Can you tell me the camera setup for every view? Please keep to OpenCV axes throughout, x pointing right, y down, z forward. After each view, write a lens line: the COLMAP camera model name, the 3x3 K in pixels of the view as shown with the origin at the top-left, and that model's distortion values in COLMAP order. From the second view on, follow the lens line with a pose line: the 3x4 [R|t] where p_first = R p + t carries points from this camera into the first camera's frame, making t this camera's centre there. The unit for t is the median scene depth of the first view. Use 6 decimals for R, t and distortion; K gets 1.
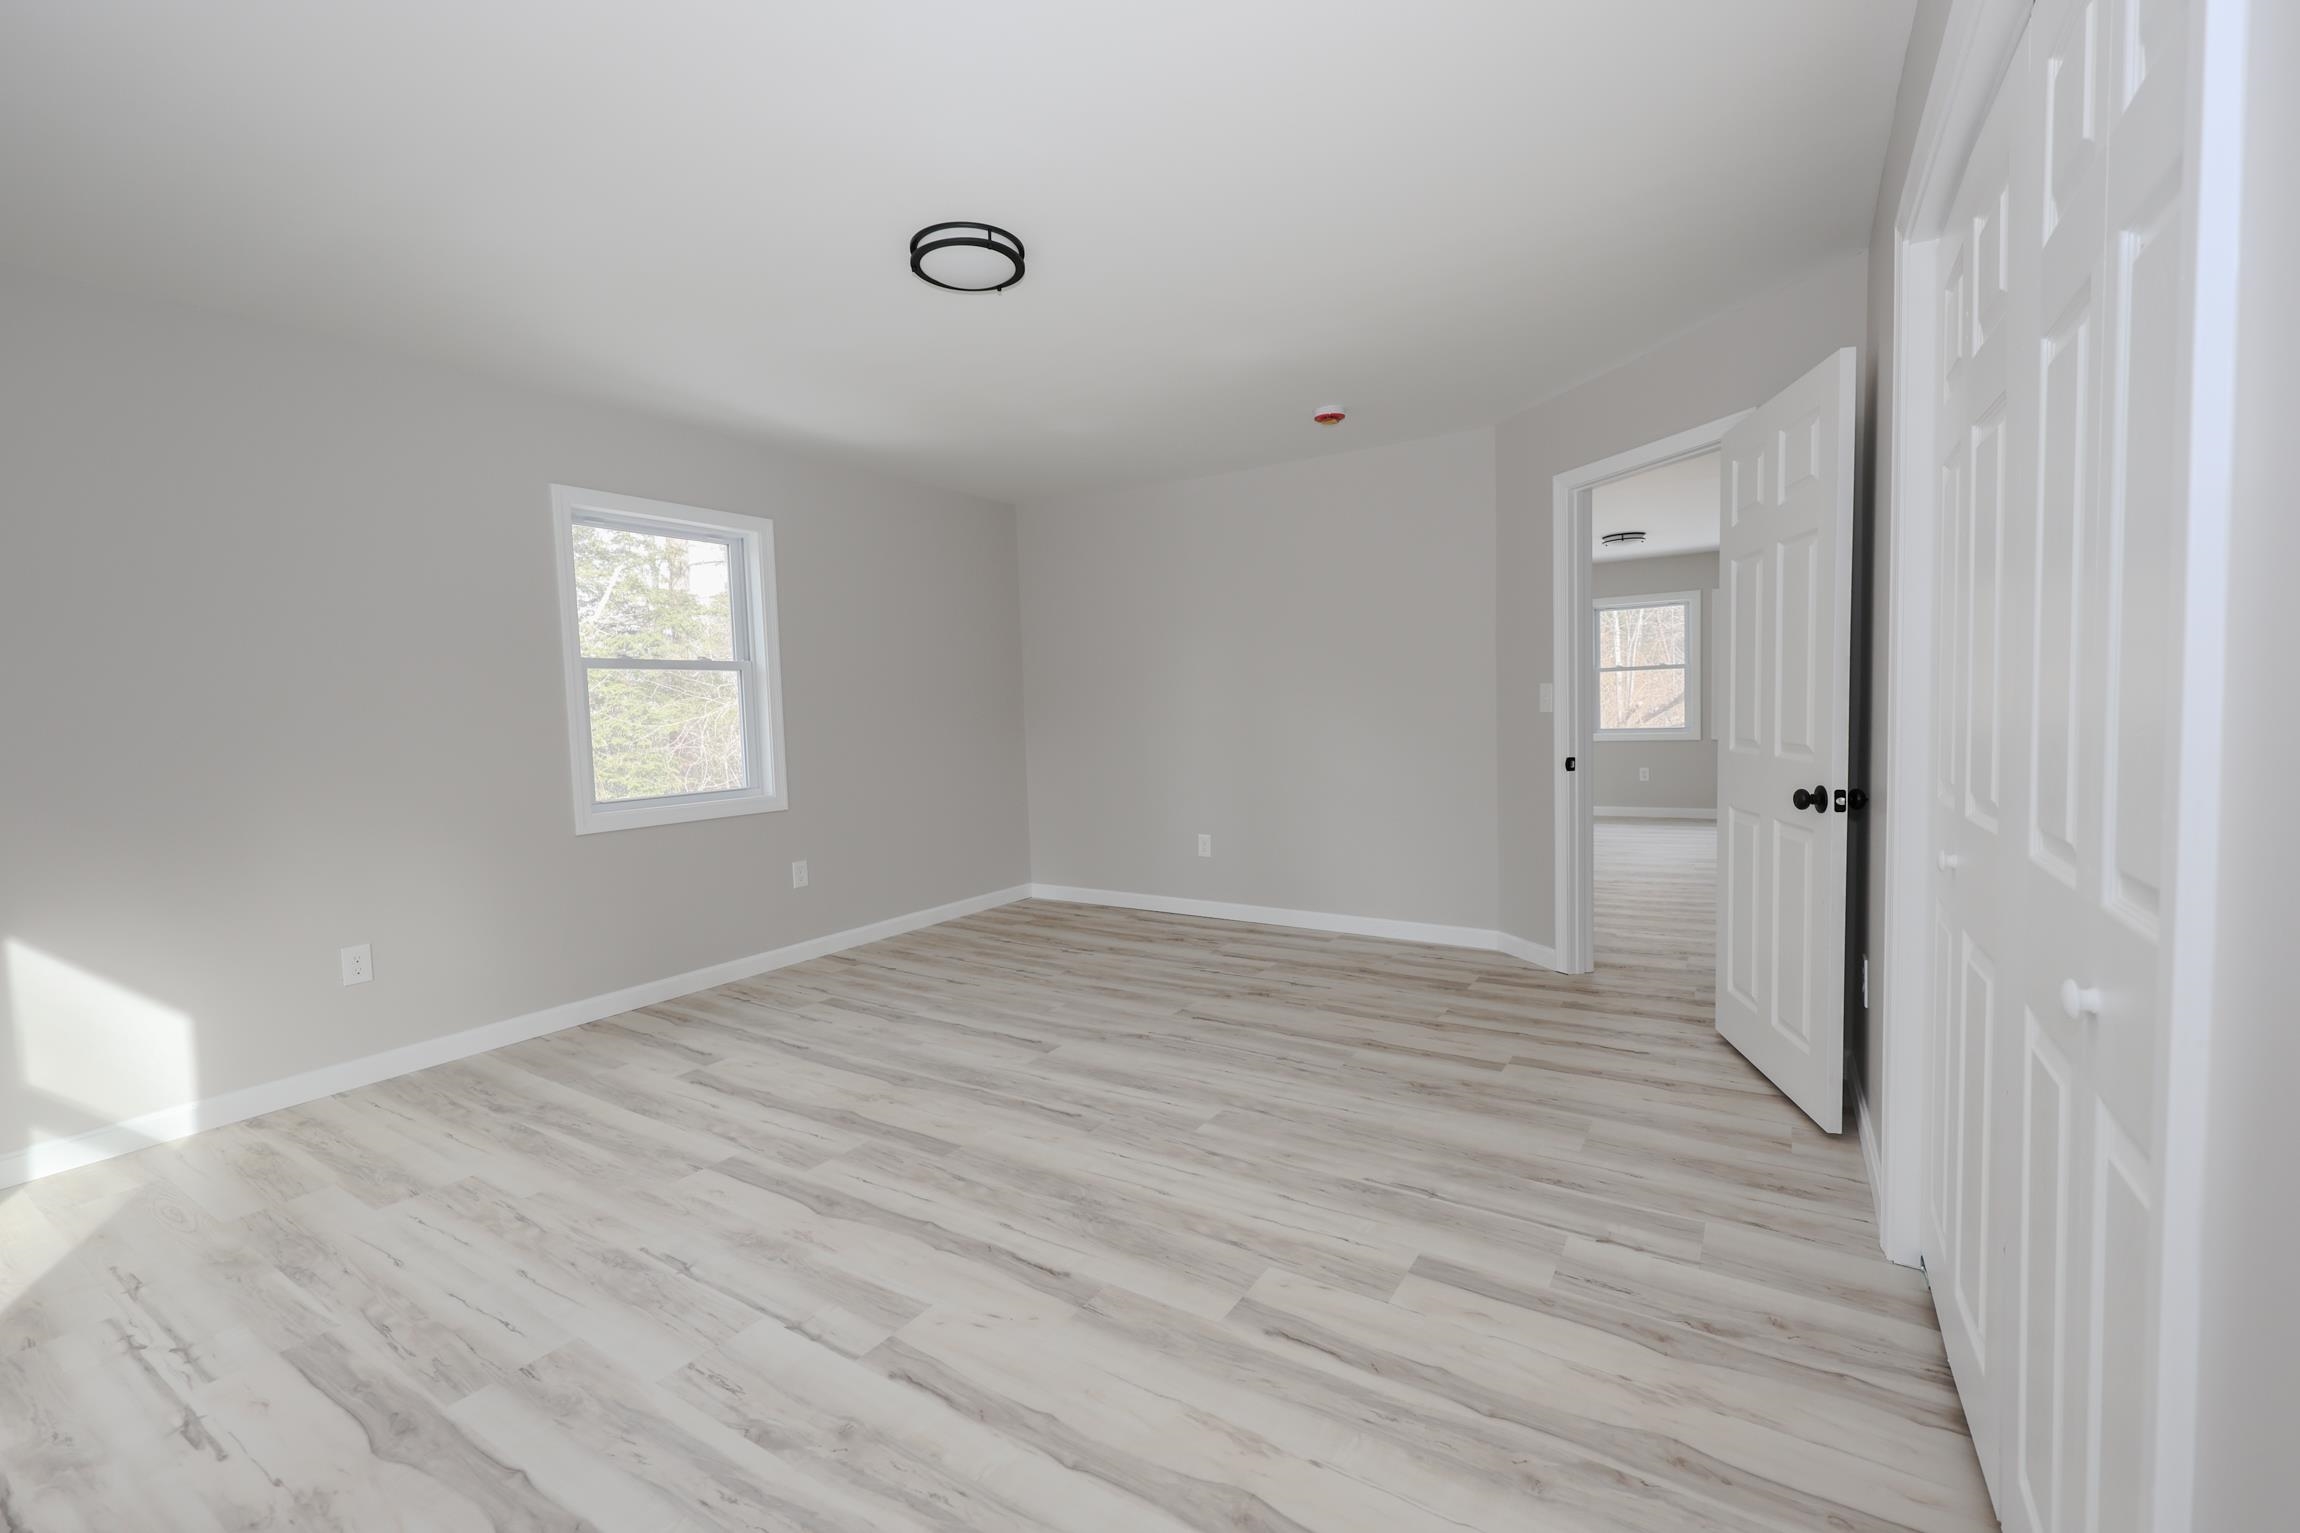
lens RADIAL K [[976.9, 0, 1150.0], [0, 976.9, 766.5], [0, 0, 1]] dist [-0.000489, -0.000230]
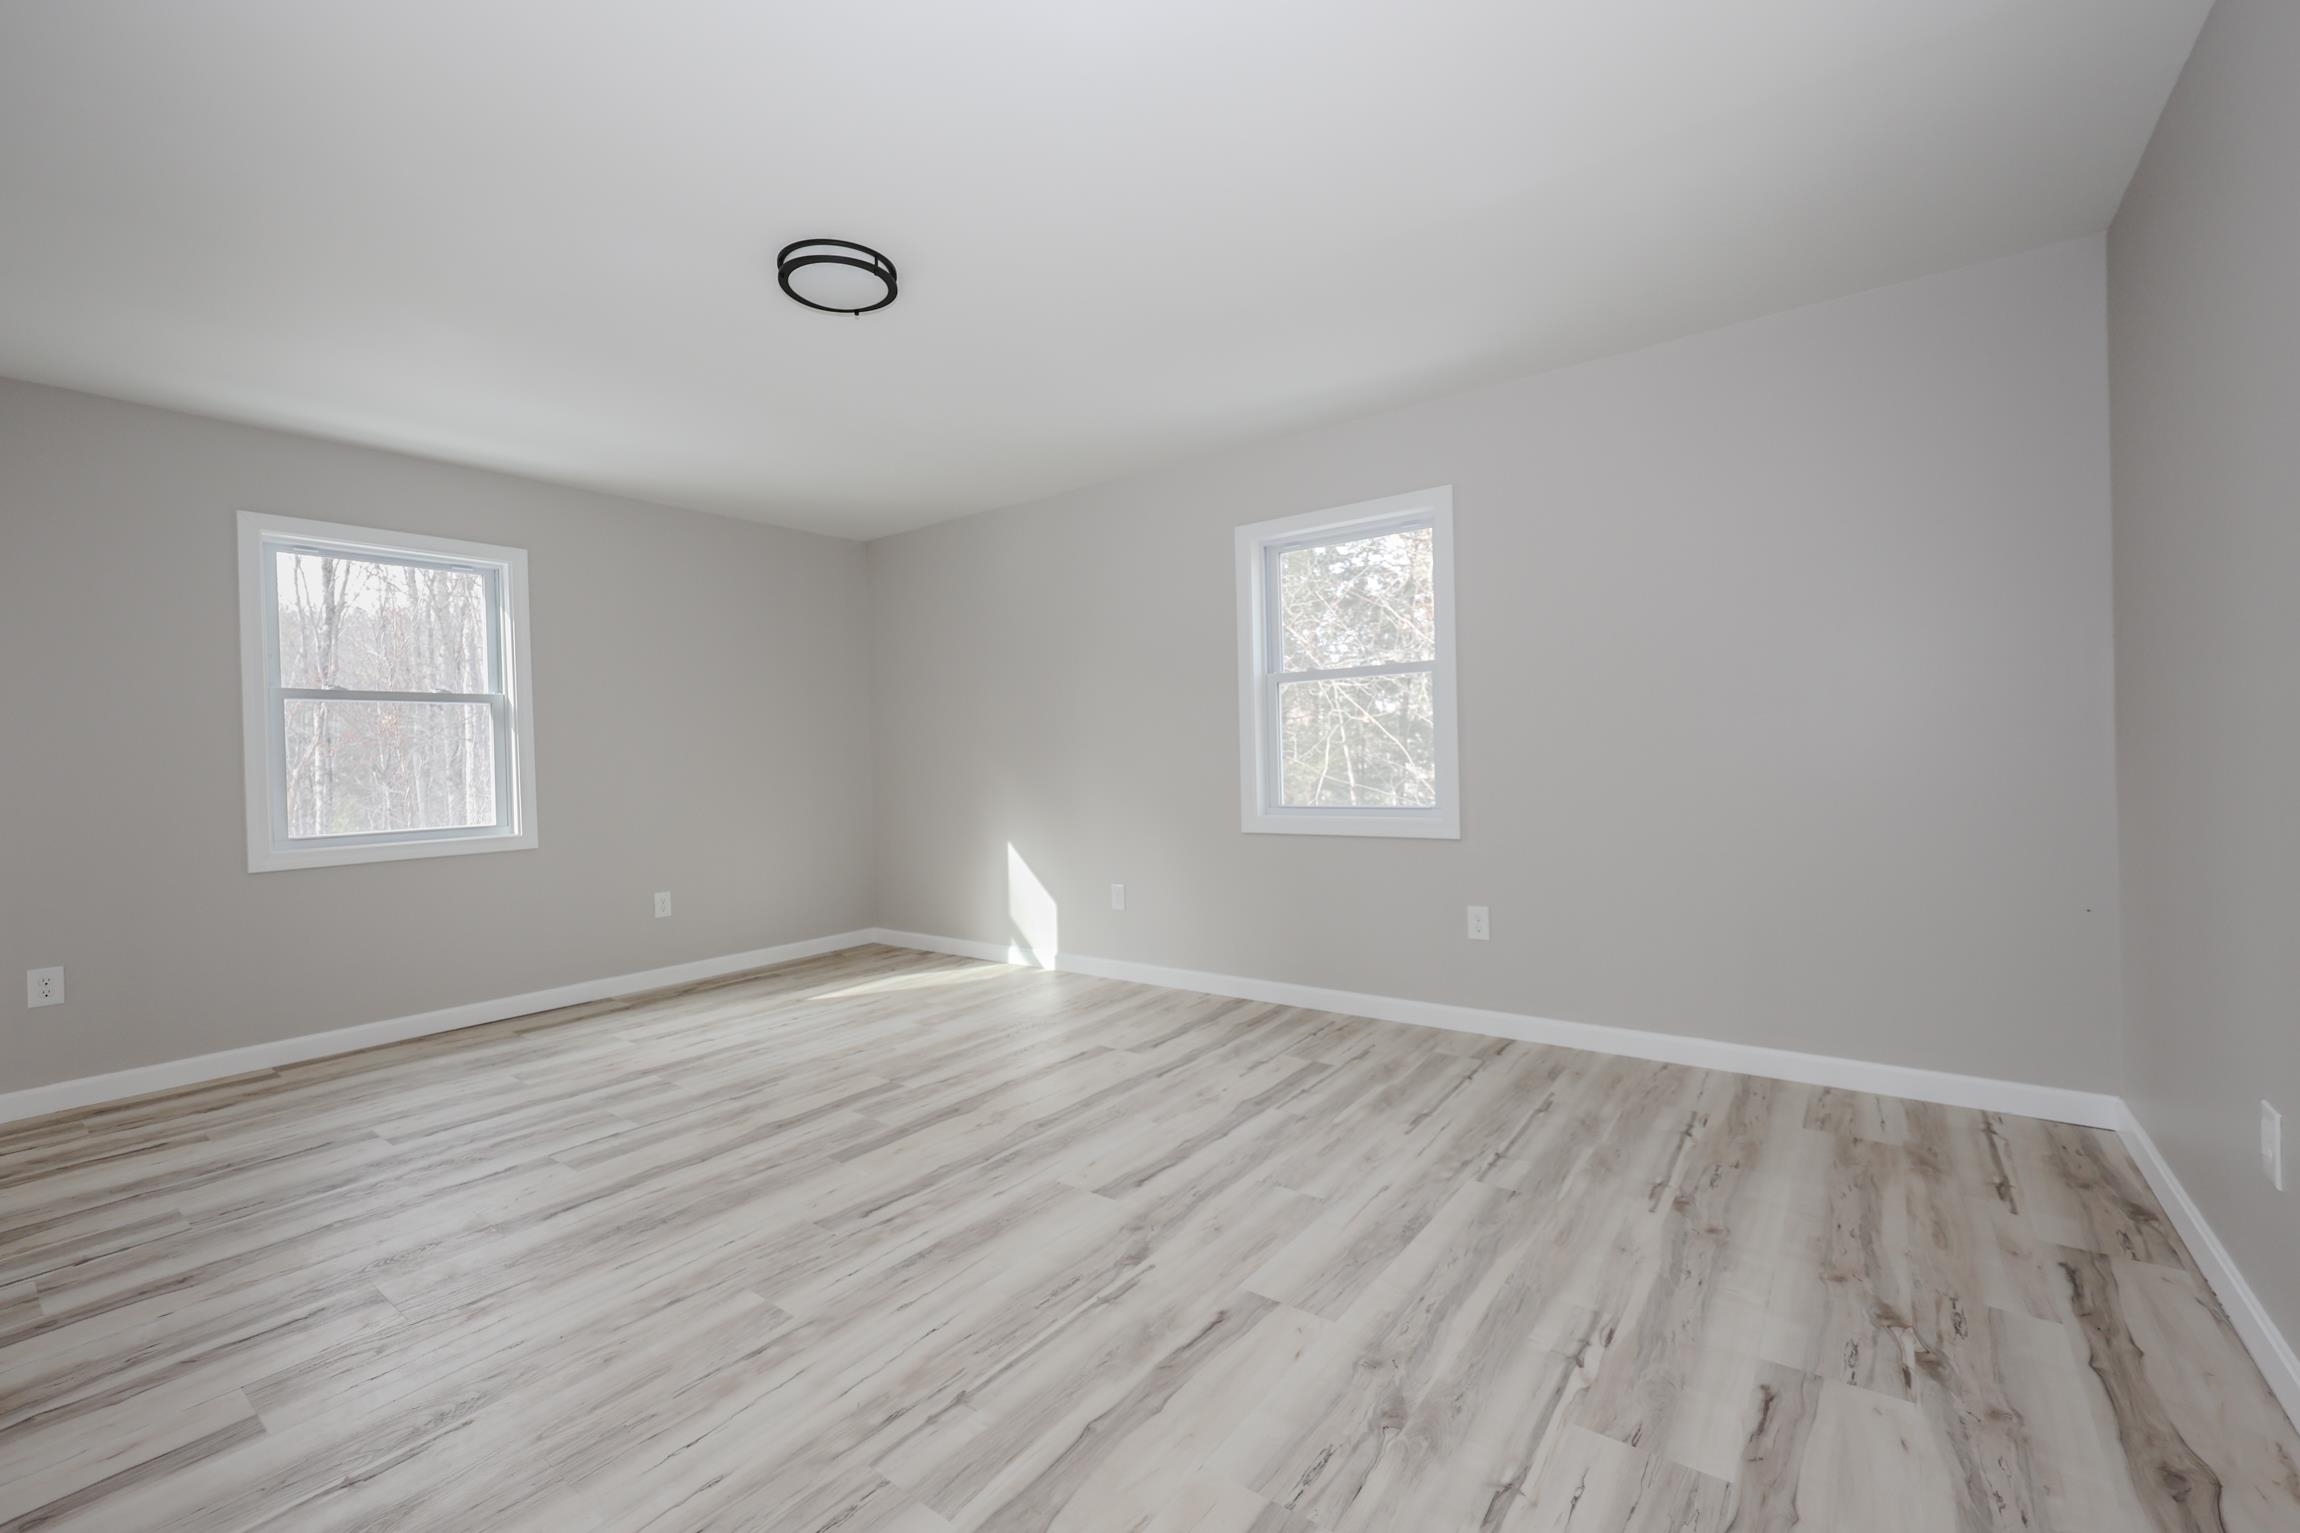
lens RADIAL K [[976.9, 0, 1150.0], [0, 976.9, 766.5], [0, 0, 1]] dist [-0.000489, -0.000230]
pose [[-0.083154, 0.046586, -0.995447, 0.591631], [-0.027993, 0.998403, 0.049062, -0.063138], [0.996143, 0.031945, -0.081717, 1.060537]]
